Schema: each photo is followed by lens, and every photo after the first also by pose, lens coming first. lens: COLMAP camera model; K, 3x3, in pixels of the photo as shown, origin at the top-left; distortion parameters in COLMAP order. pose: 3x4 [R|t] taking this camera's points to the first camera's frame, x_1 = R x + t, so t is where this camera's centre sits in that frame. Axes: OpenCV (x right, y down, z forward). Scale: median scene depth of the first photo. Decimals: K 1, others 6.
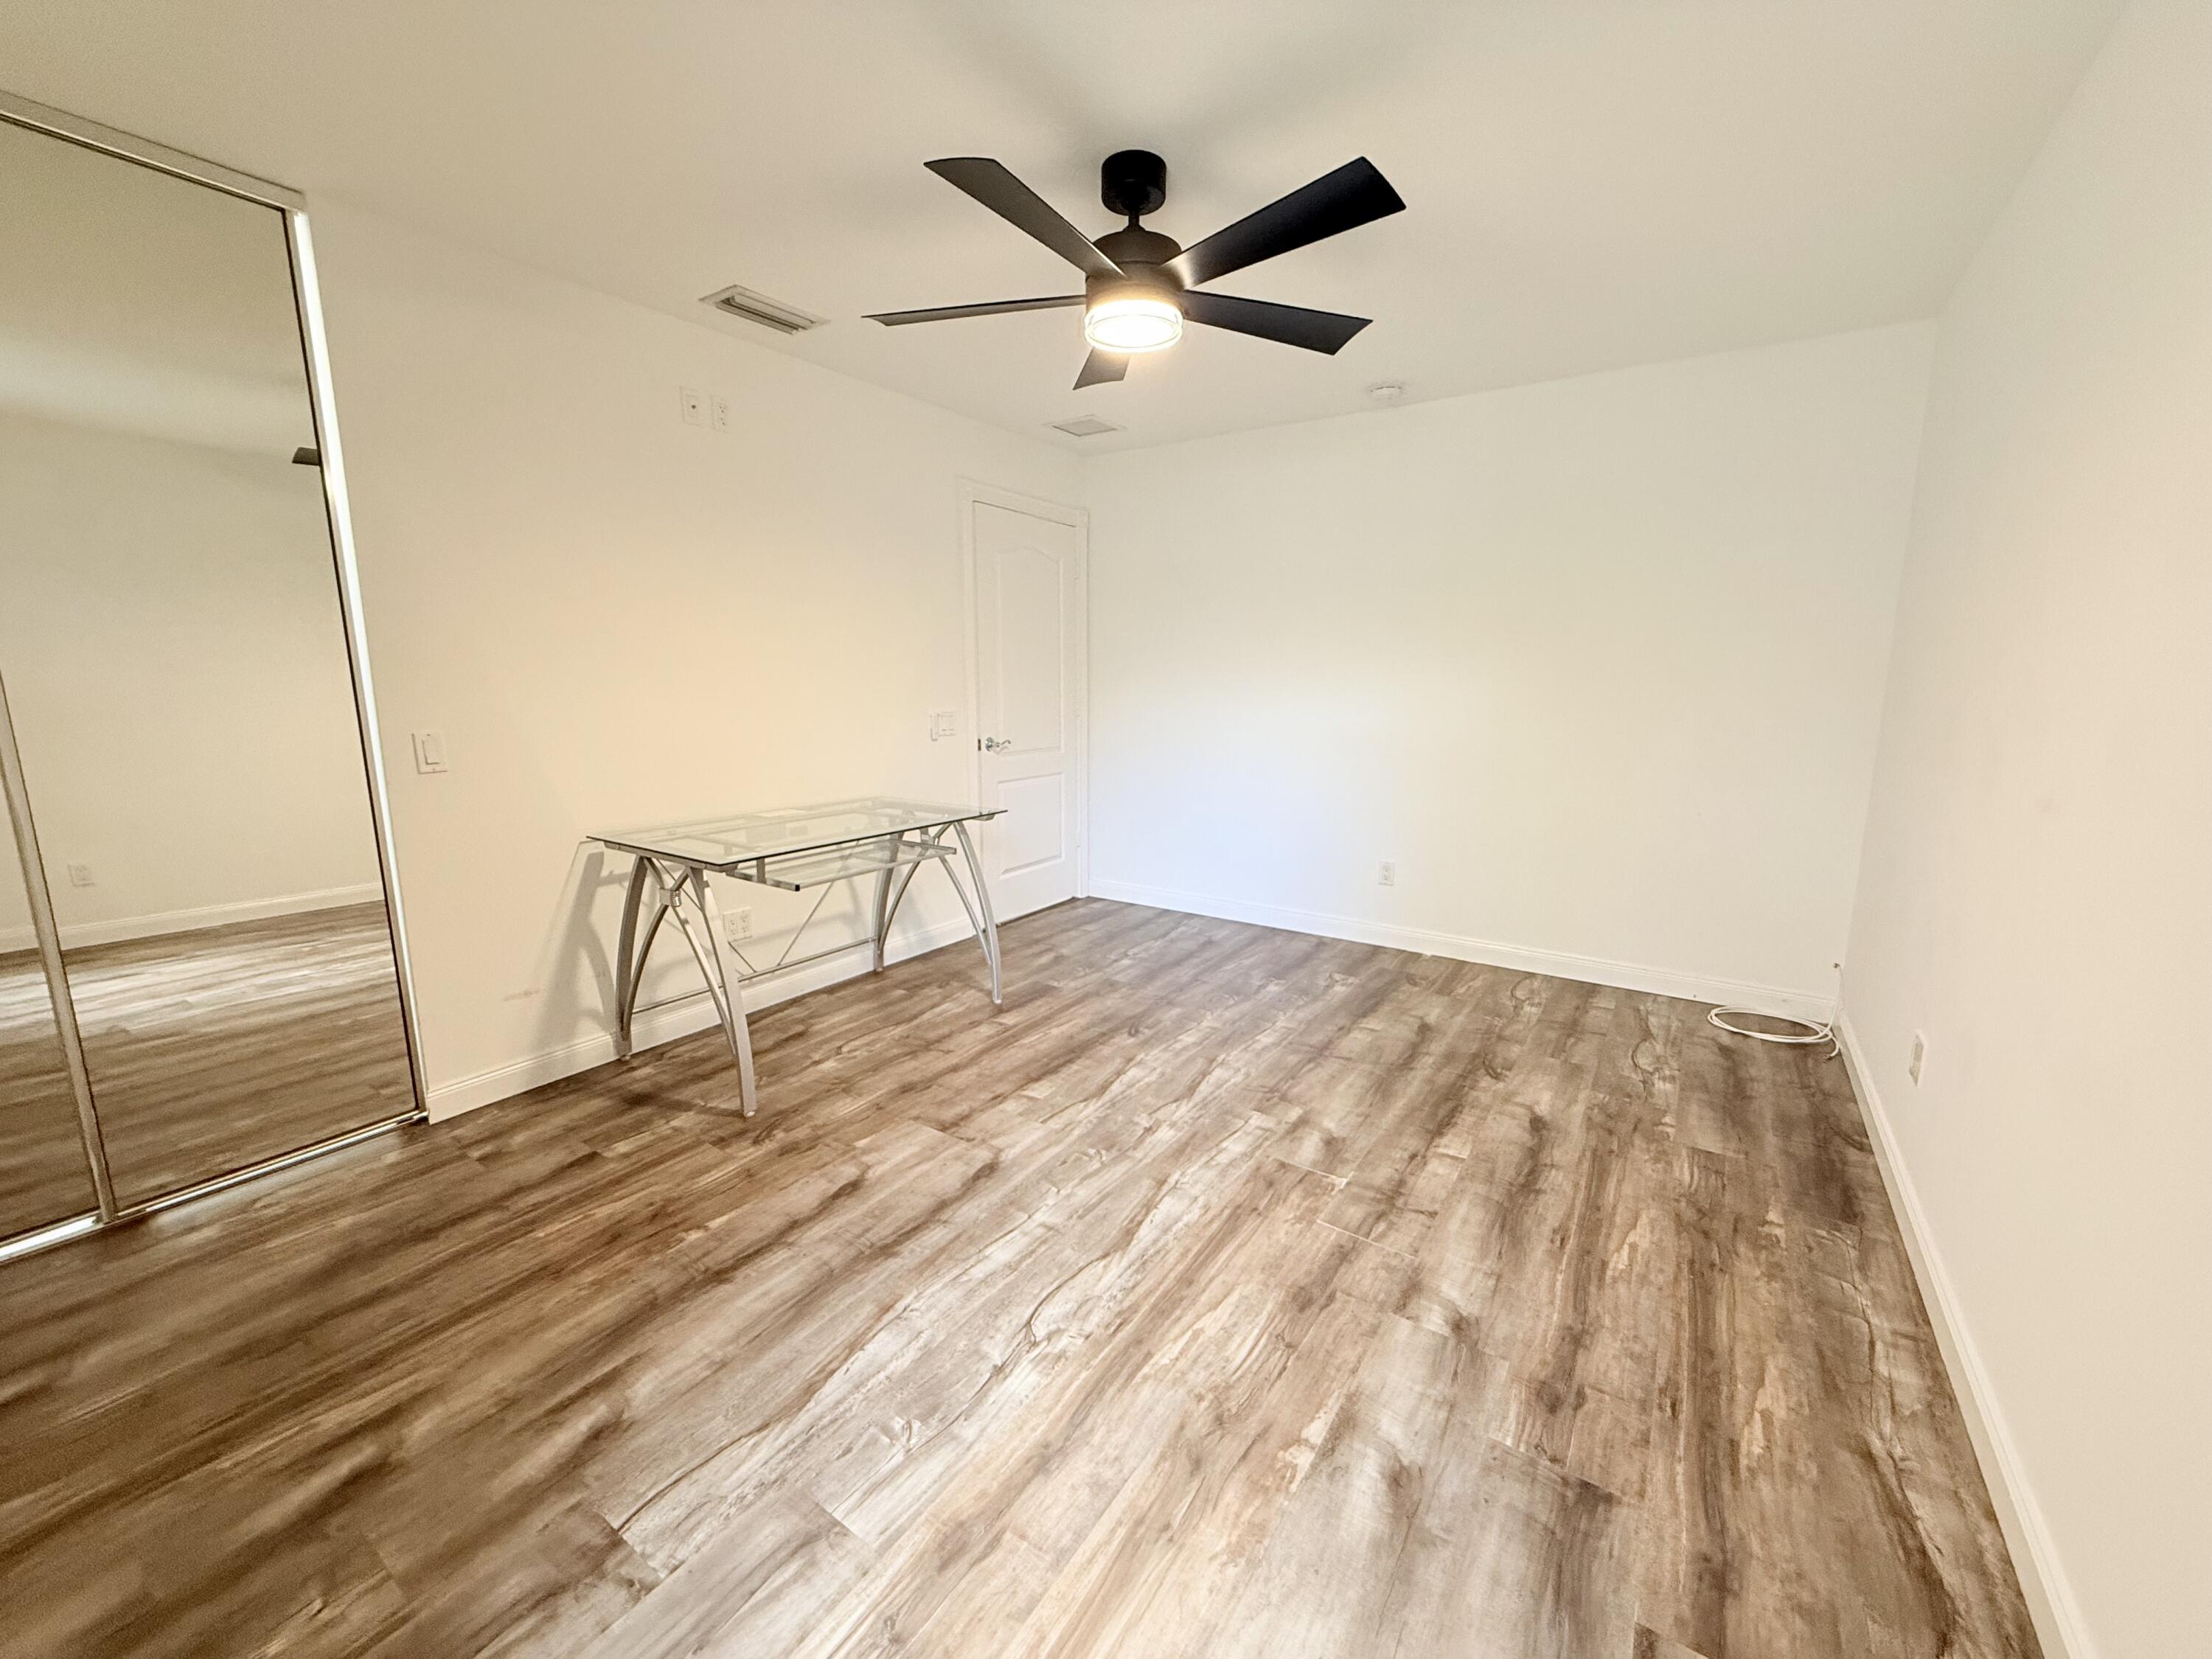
lens RADIAL K [[874.9, 0, 1104.9], [0, 874.9, 839.2], [0, 0, 1]] dist [0.001585, -0.000623]
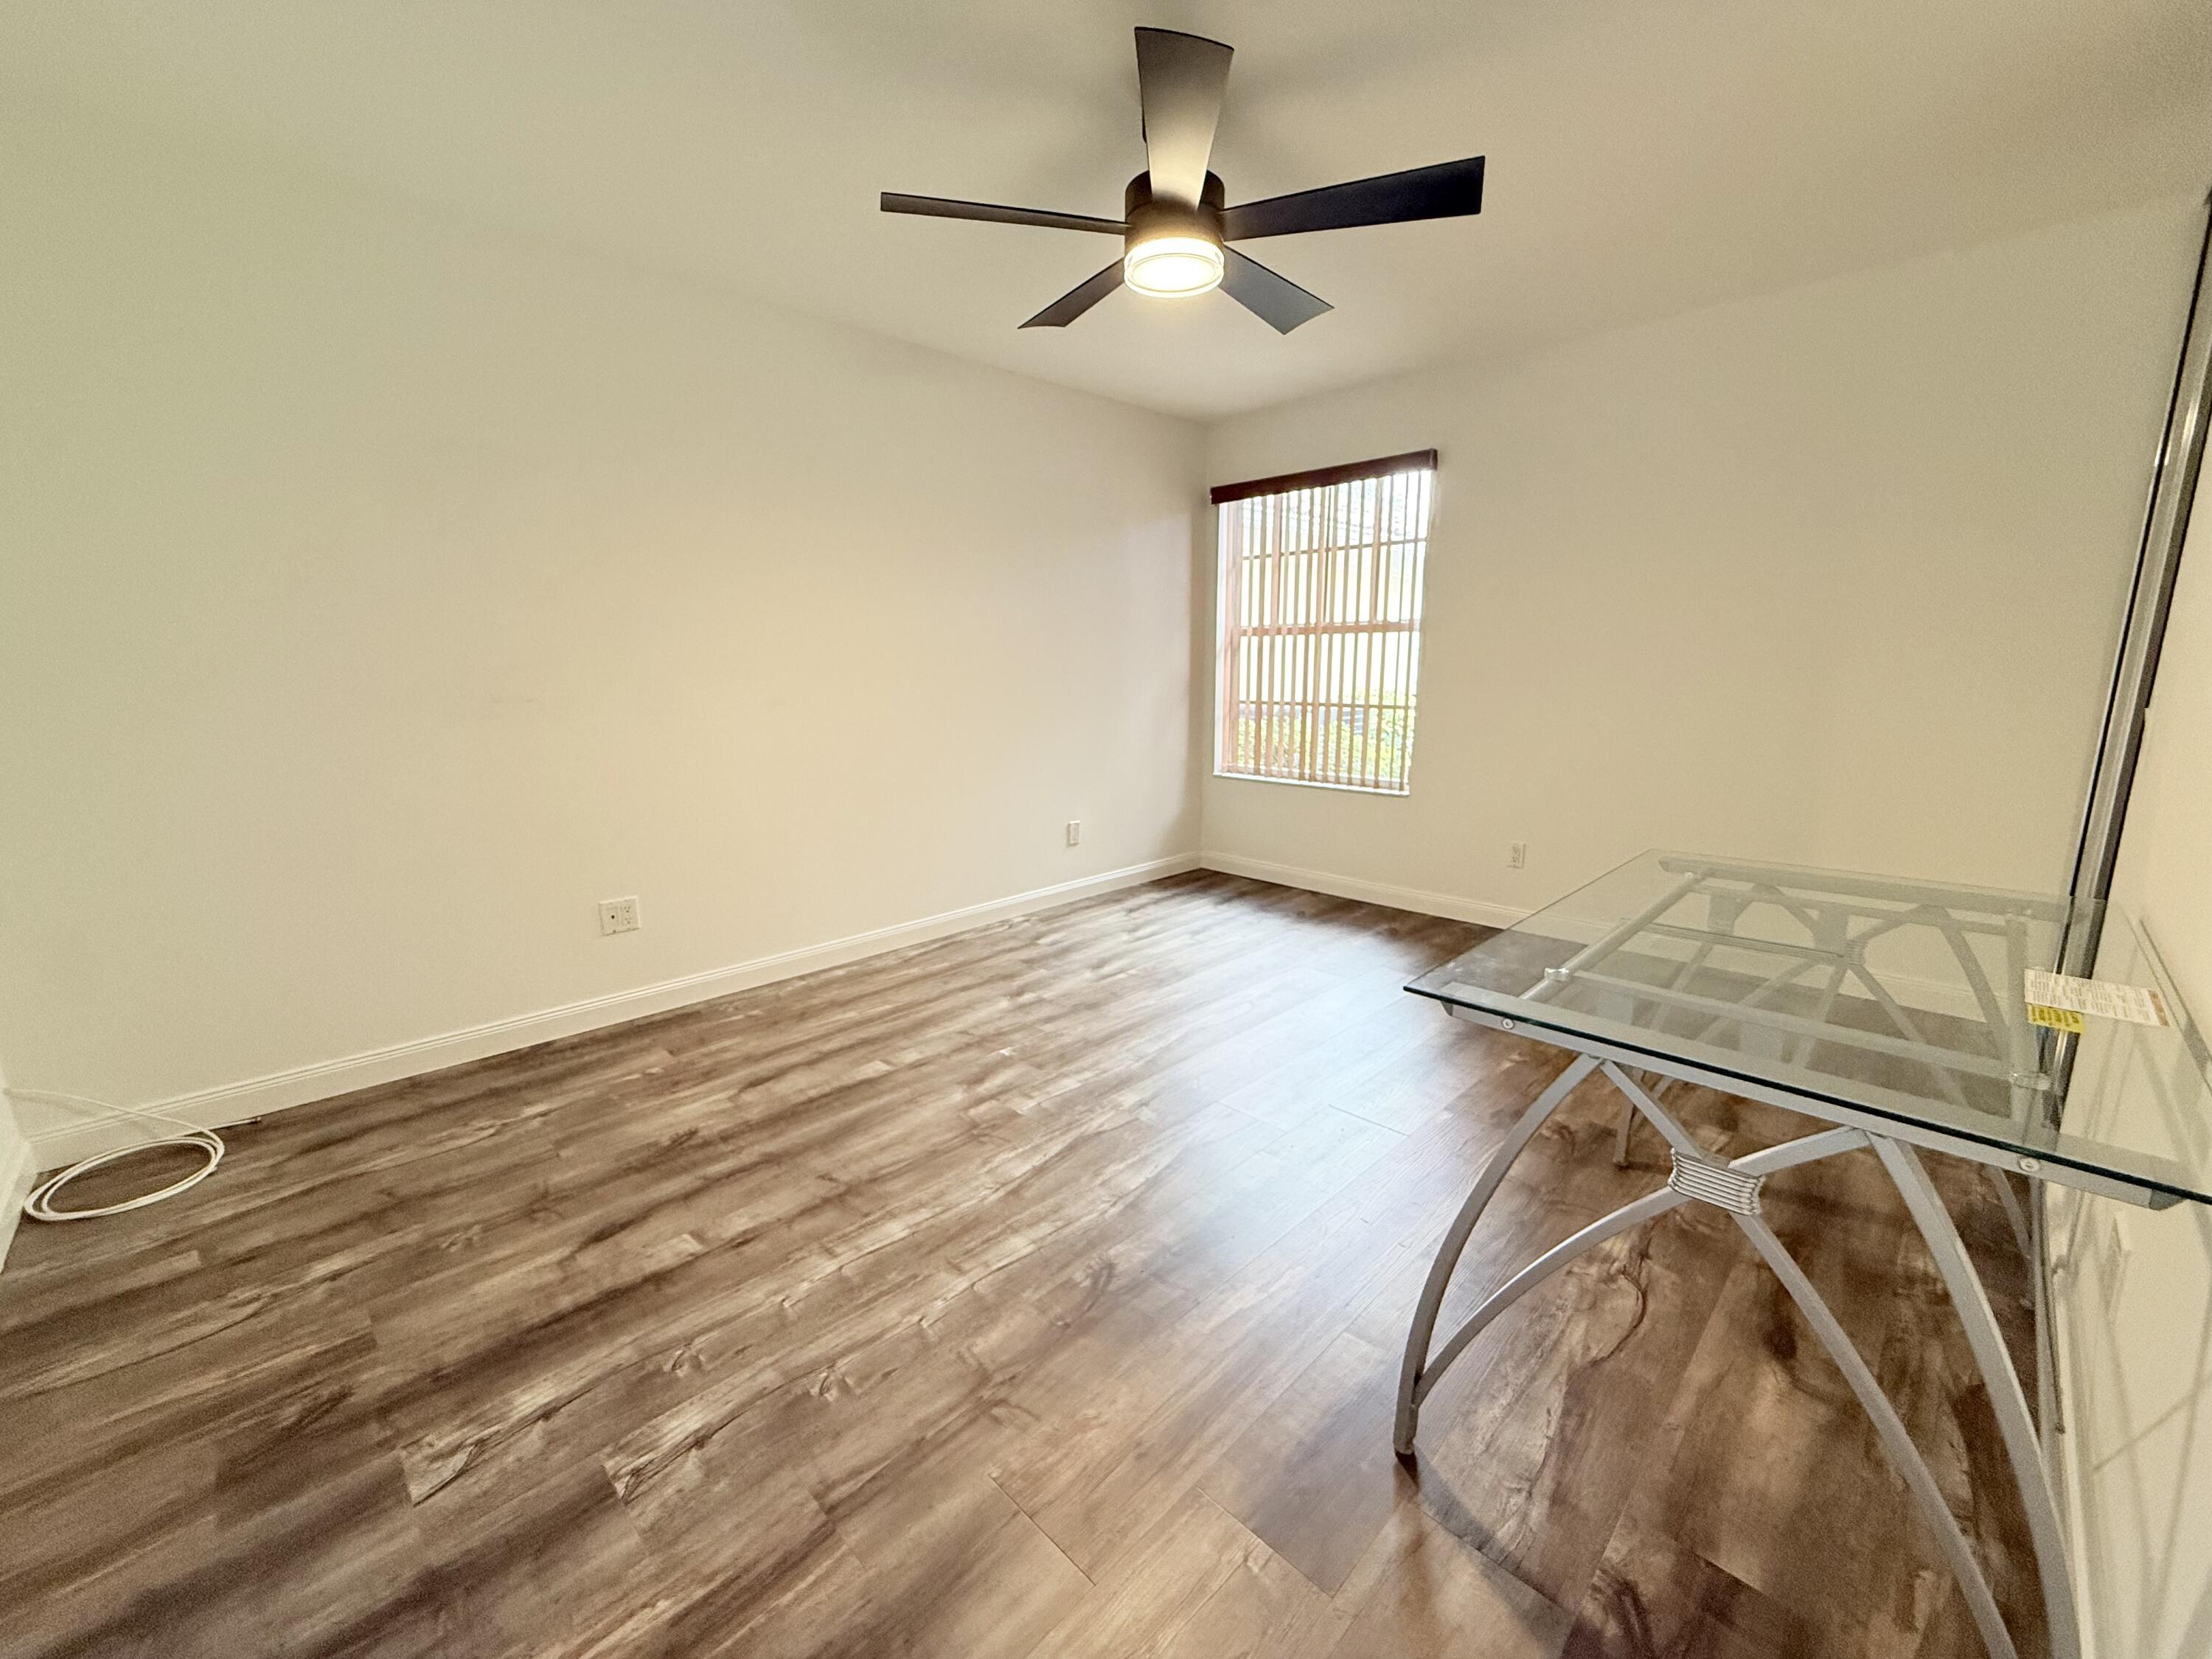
lens RADIAL K [[874.9, 0, 1105.7], [0, 874.9, 825.5], [0, 0, 1]] dist [0.001585, -0.000623]
pose [[-0.982245, -0.030351, 0.185130, -0.079328], [0.037487, 0.935170, 0.352210, -0.304751], [-0.183817, 0.352896, -0.917429, 1.824595]]
